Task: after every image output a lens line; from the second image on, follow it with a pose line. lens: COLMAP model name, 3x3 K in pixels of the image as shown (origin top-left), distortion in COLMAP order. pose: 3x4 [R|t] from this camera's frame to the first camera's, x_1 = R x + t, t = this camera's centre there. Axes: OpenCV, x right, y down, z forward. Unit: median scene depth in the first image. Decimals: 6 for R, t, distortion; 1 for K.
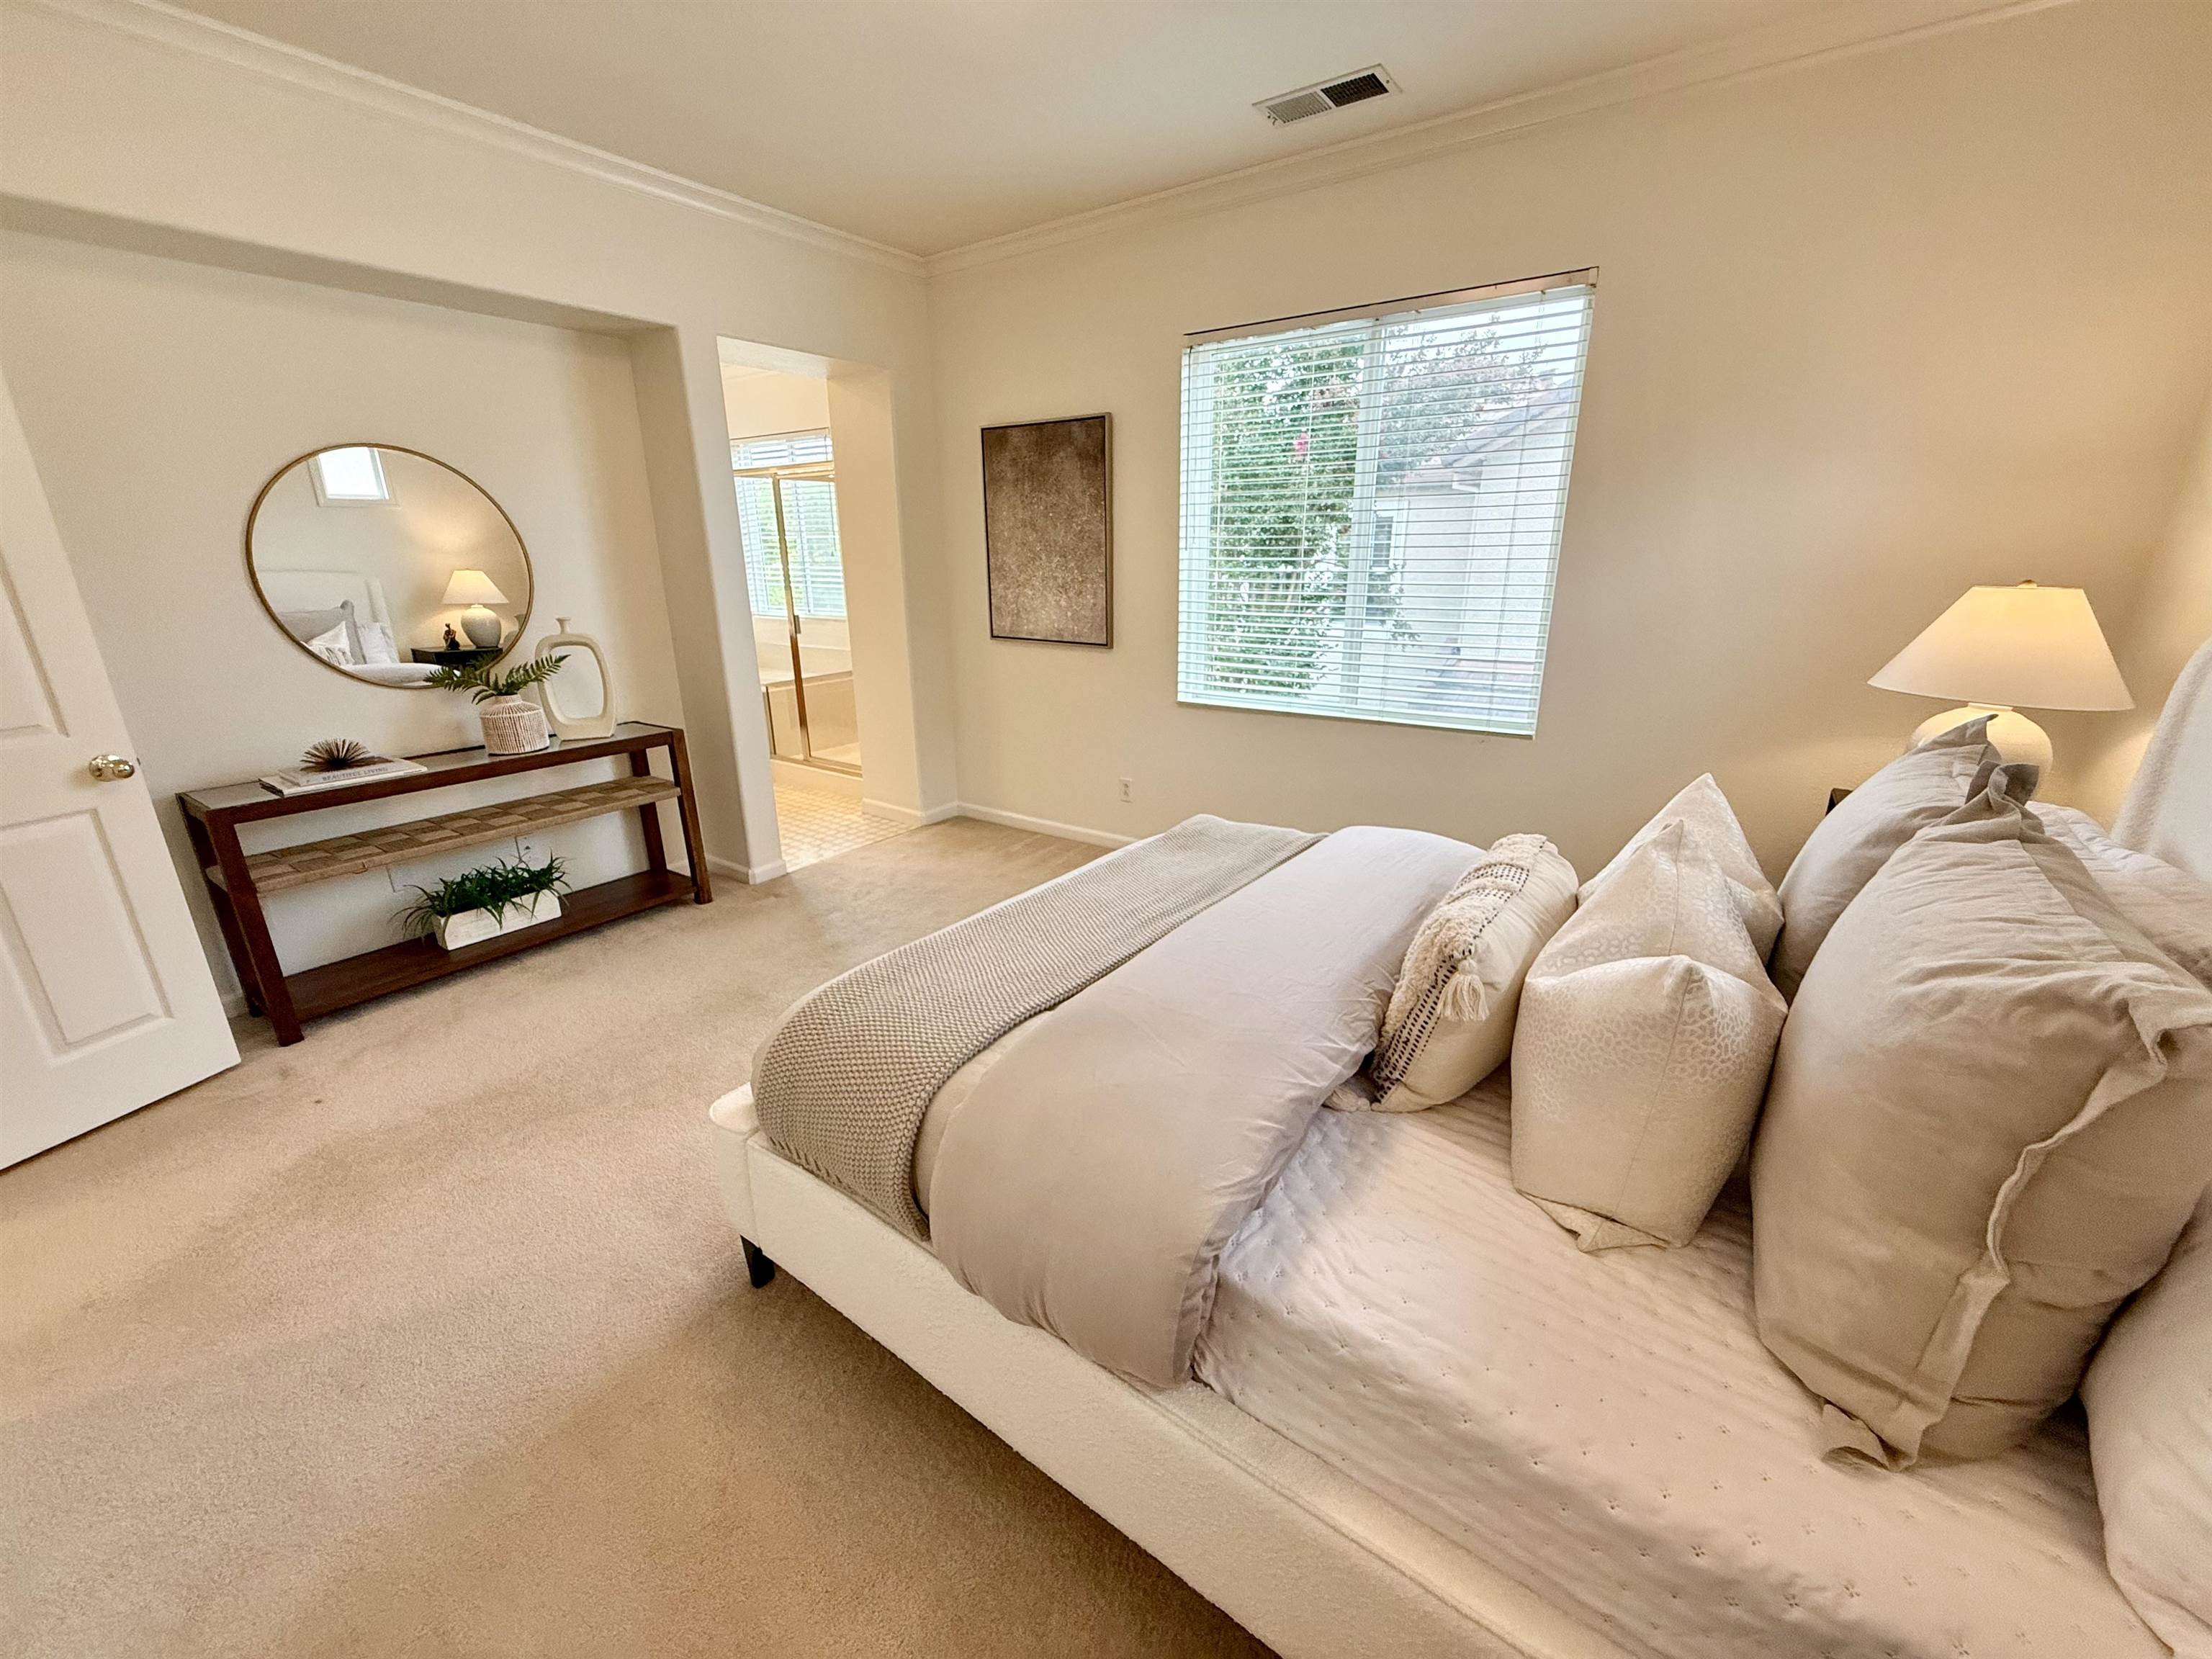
lens RADIAL K [[883.0, 0, 1106.0], [0, 883.0, 829.5], [0, 0, 1]] dist [0.001040, 0.000057]
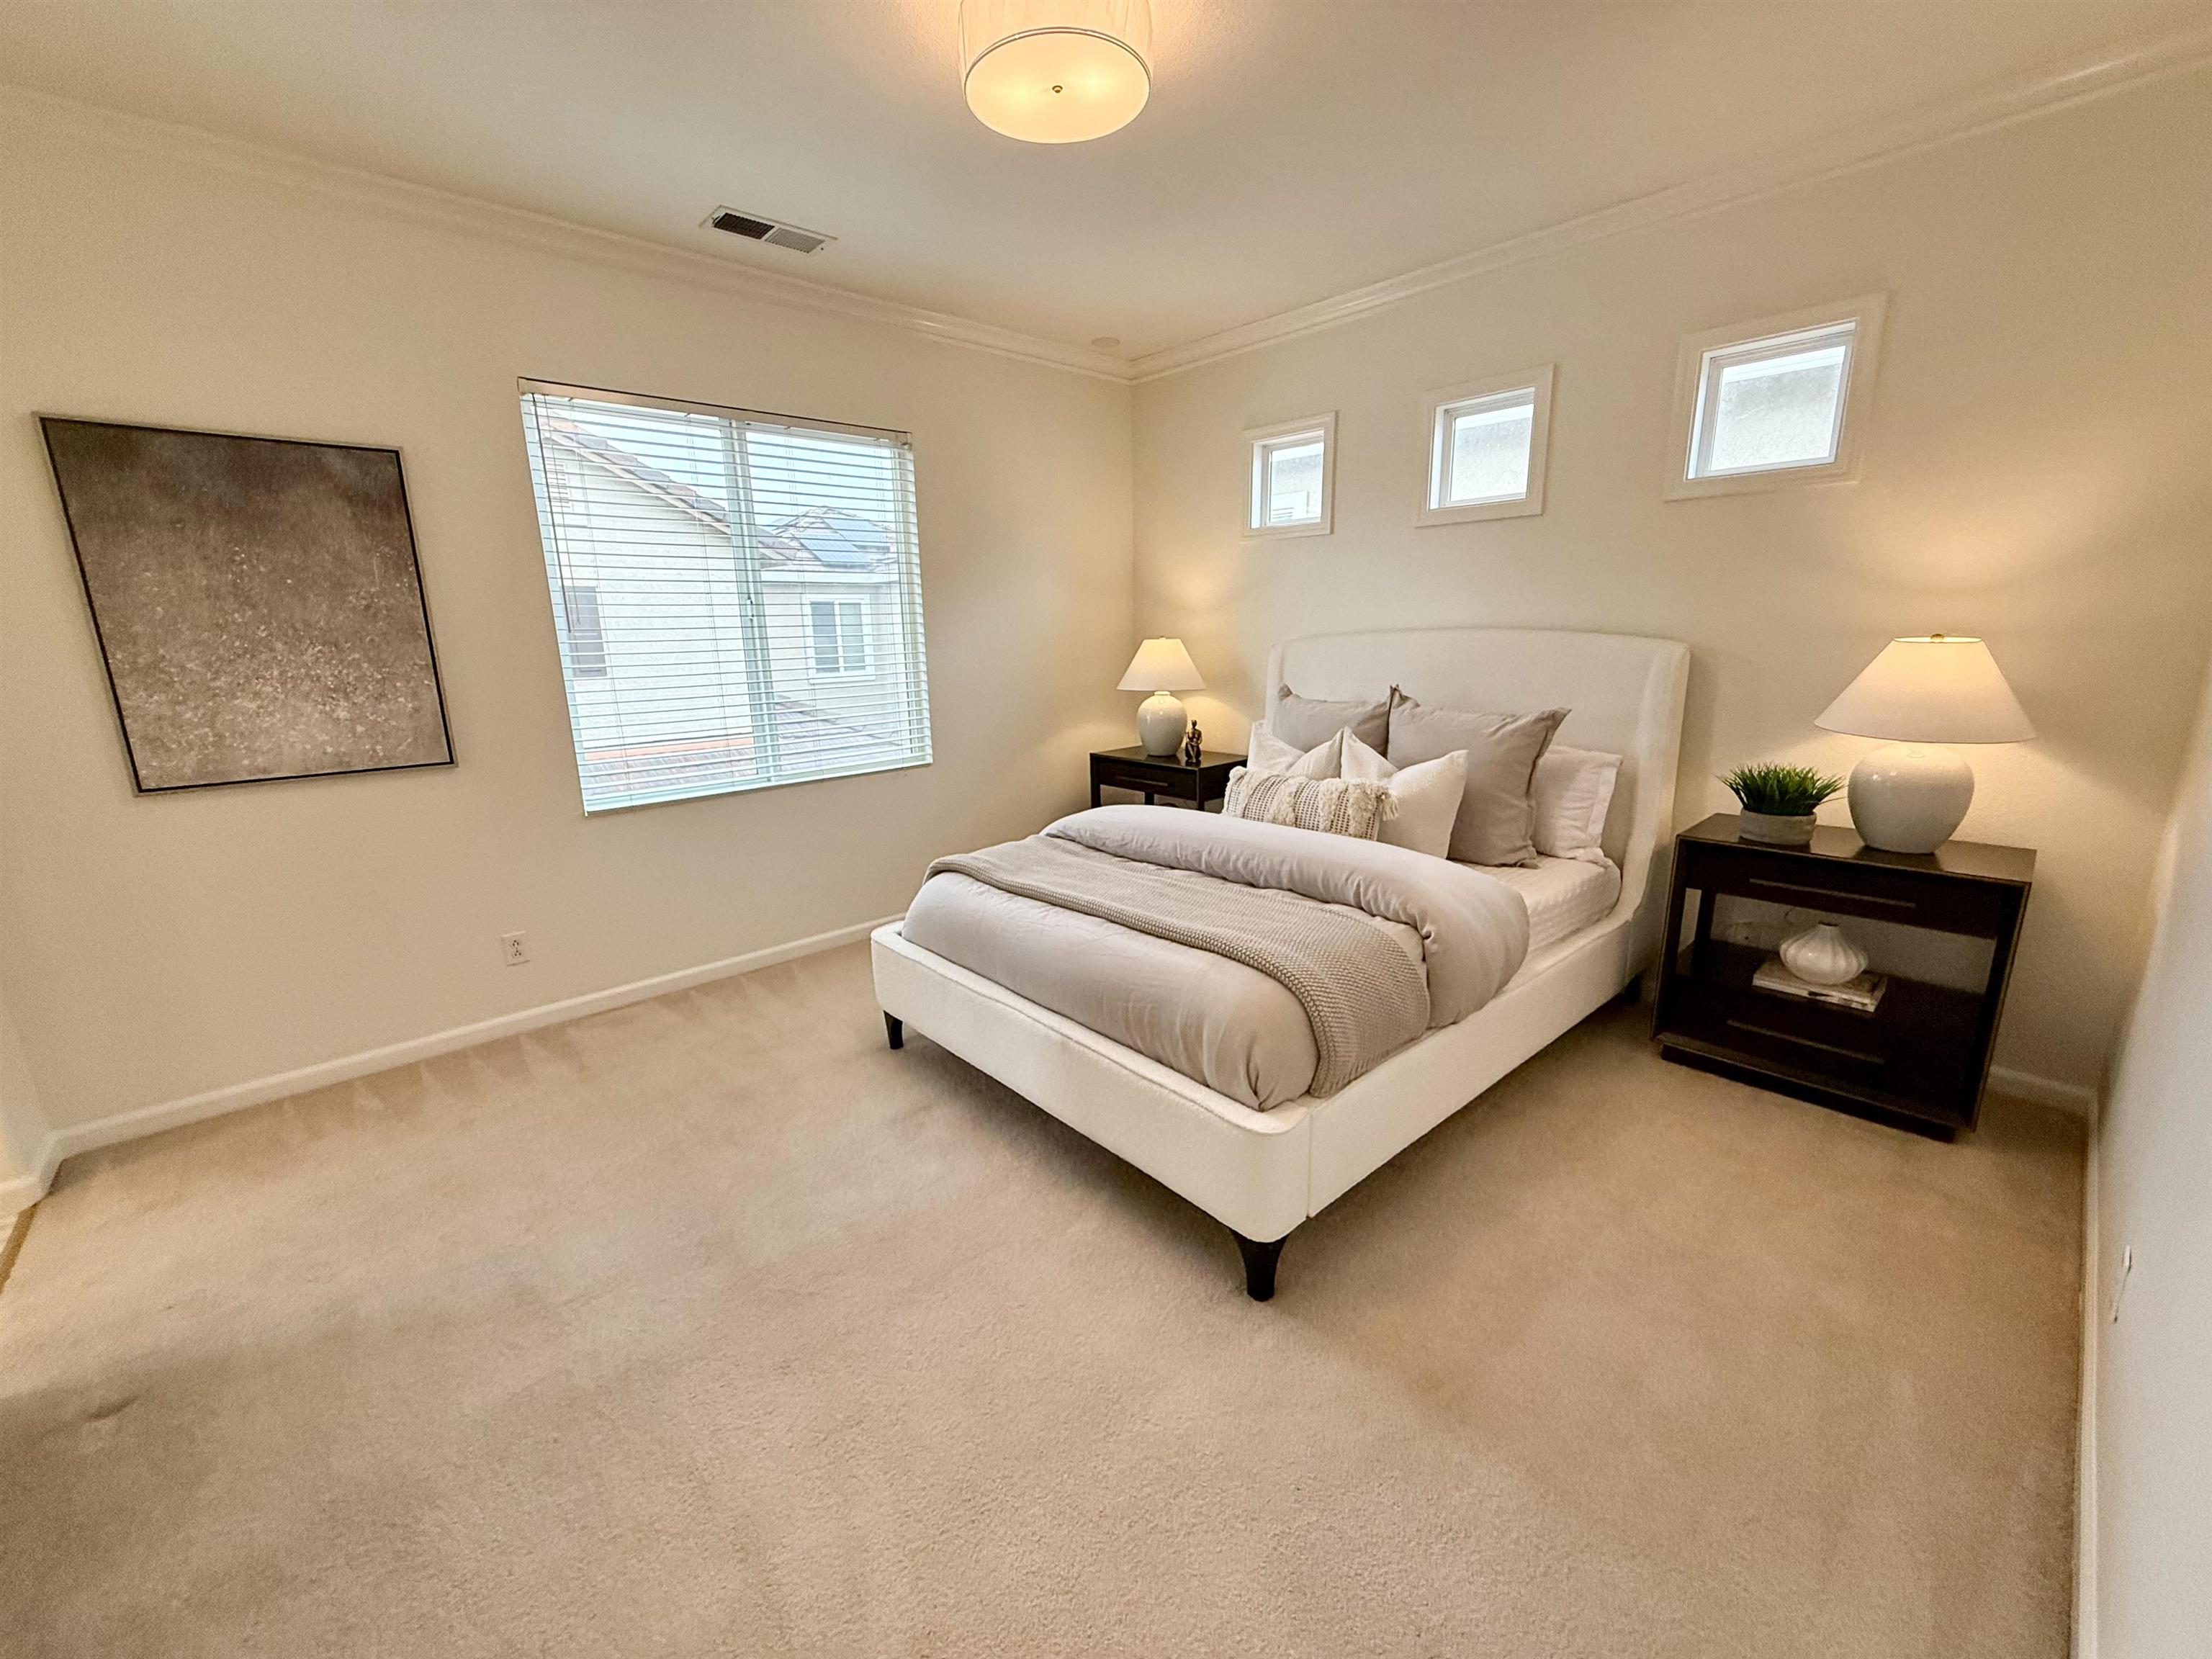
lens RADIAL K [[883.0, 0, 1106.0], [0, 883.0, 829.5], [0, 0, 1]] dist [0.001040, 0.000057]
pose [[0.195555, -0.224405, 0.954673, -0.590870], [0.312255, 0.937052, 0.156301, -0.103335], [-0.929653, 0.267536, 0.253317, 0.335825]]
